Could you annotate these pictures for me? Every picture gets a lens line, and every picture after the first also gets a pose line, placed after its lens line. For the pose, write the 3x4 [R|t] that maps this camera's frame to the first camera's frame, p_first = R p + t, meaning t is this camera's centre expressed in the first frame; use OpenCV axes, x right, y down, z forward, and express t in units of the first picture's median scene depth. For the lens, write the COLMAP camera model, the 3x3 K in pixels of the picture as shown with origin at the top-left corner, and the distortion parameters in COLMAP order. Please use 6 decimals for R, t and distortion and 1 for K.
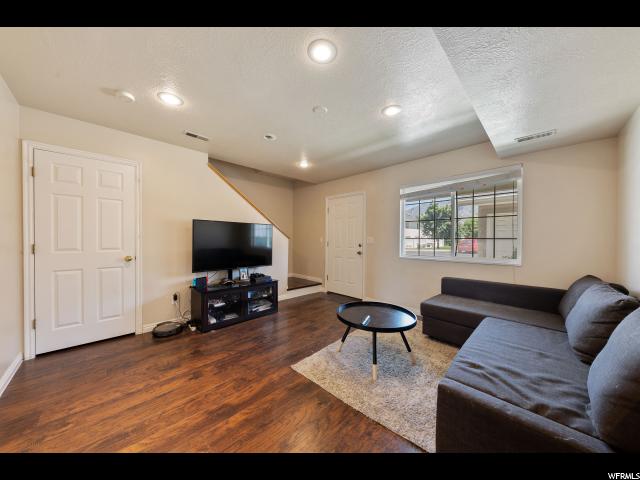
lens RADIAL K [[220.2, 0, 319.8], [0, 220.2, 239.7], [0, 0, 1]] dist [0.001634, 0.000058]
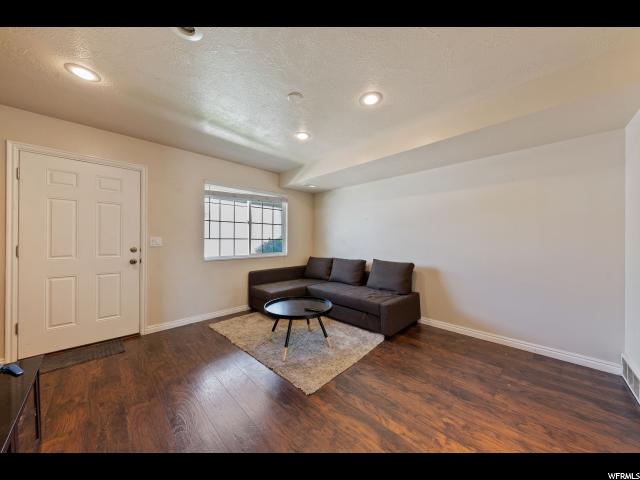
lens RADIAL K [[220.2, 0, 321.4], [0, 220.2, 241.1], [0, 0, 1]] dist [0.001634, 0.000058]
pose [[-0.007424, -0.011285, 0.999909, -0.977427], [0.000703, 0.999936, 0.011290, -0.012472], [-0.999972, 0.000787, -0.007416, 0.975805]]
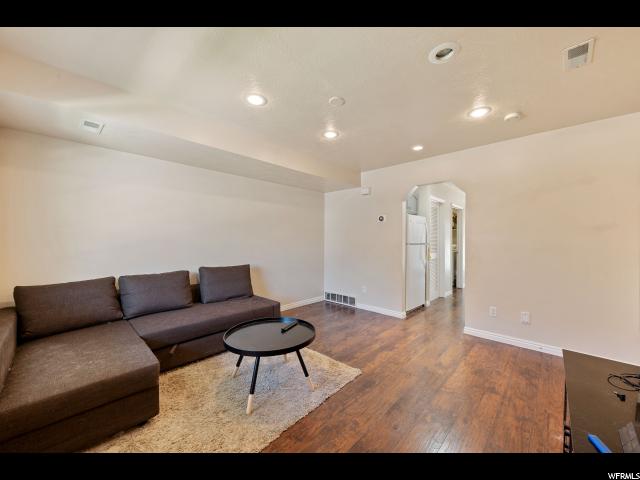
lens RADIAL K [[245.9, 0, 320.8], [0, 245.9, 239.4], [0, 0, 1]] dist [0.000168, -0.000060]
pose [[-0.999579, -0.006850, -0.028195, 0.096587], [-0.006958, 0.999969, 0.003733, -0.038852], [0.028169, 0.003928, -0.999595, 2.171445]]
